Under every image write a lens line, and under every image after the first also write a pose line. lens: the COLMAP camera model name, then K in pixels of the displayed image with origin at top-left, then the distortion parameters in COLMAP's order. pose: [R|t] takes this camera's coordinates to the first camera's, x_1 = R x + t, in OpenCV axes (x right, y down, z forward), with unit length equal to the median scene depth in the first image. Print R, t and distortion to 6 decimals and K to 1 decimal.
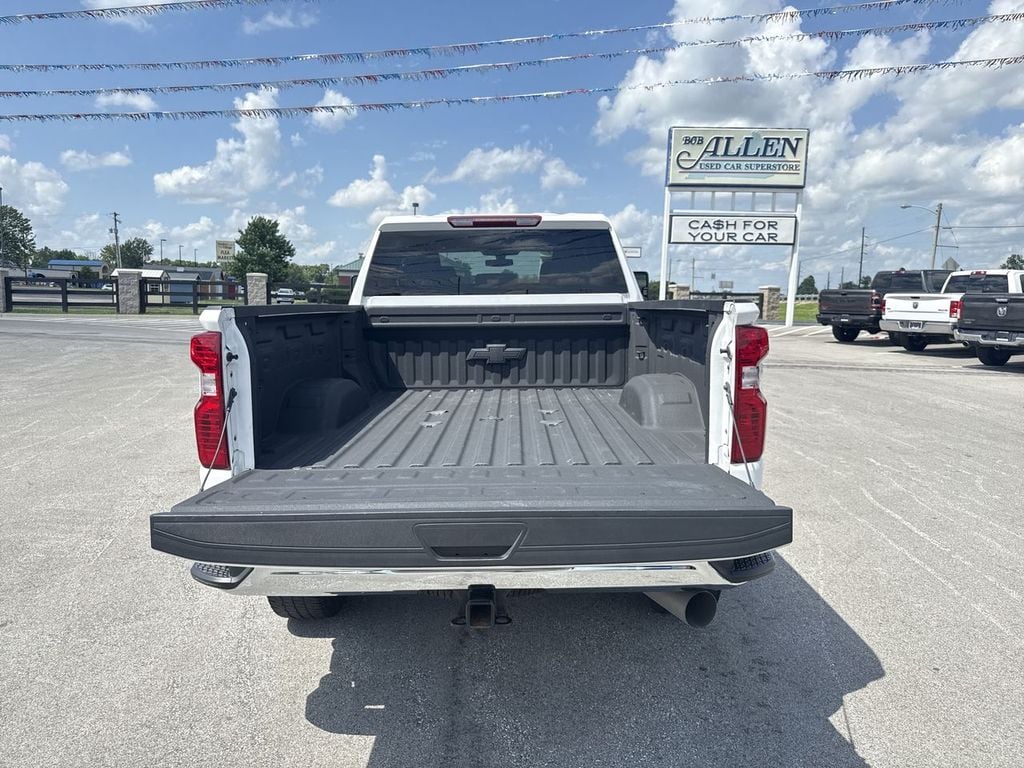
lens RADIAL K [[721.5, 0, 510.2], [0, 721.5, 371.3], [0, 0, 1]] dist [0.065169, -0.088845]
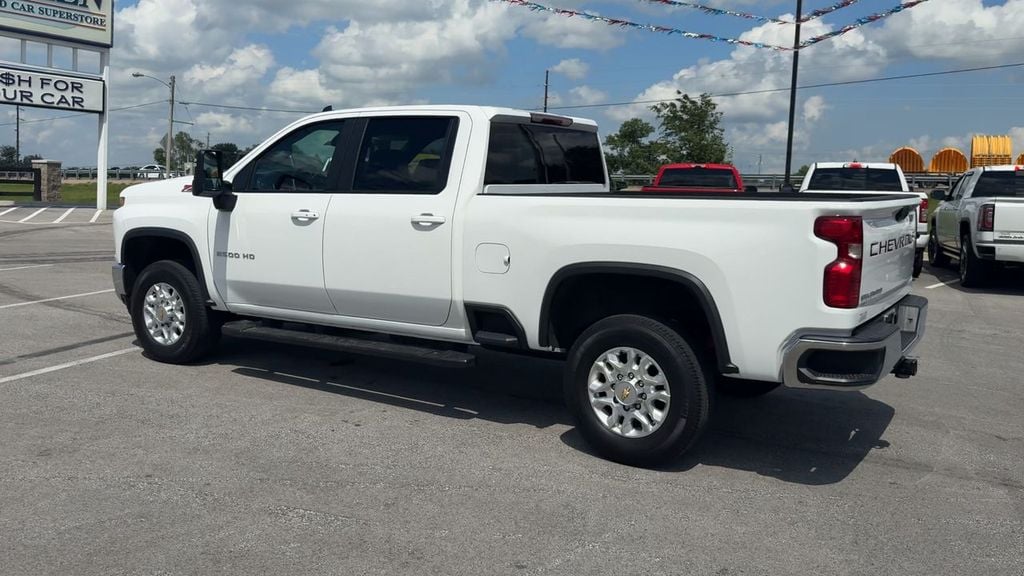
lens RADIAL K [[843.6, 0, 547.3], [0, 843.6, 239.9], [0, 0, 1]] dist [0.100486, -0.161200]
pose [[0.518636, -0.047083, 0.853698, -0.241108], [0.067943, 0.997595, 0.013743, -0.007969], [-0.852291, 0.050875, 0.520587, 0.066904]]
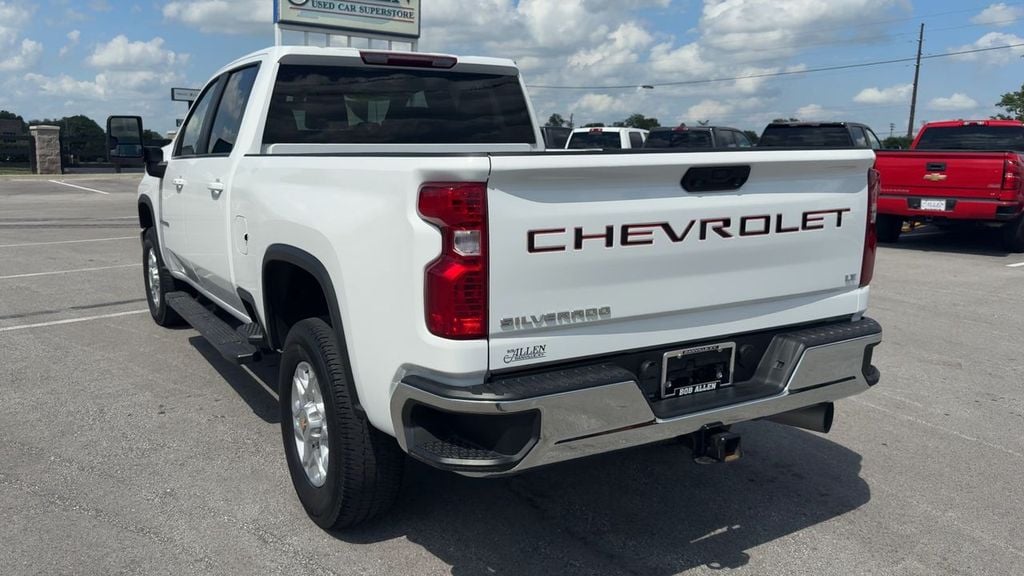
lens RADIAL K [[809.5, 0, 479.3], [0, 809.5, 277.2], [0, 0, 1]] dist [0.096592, -0.141904]
pose [[0.869086, -0.072108, 0.489377, -0.094027], [0.047471, 0.996910, 0.062588, -0.000133], [-0.492378, -0.031164, 0.869824, 0.016721]]
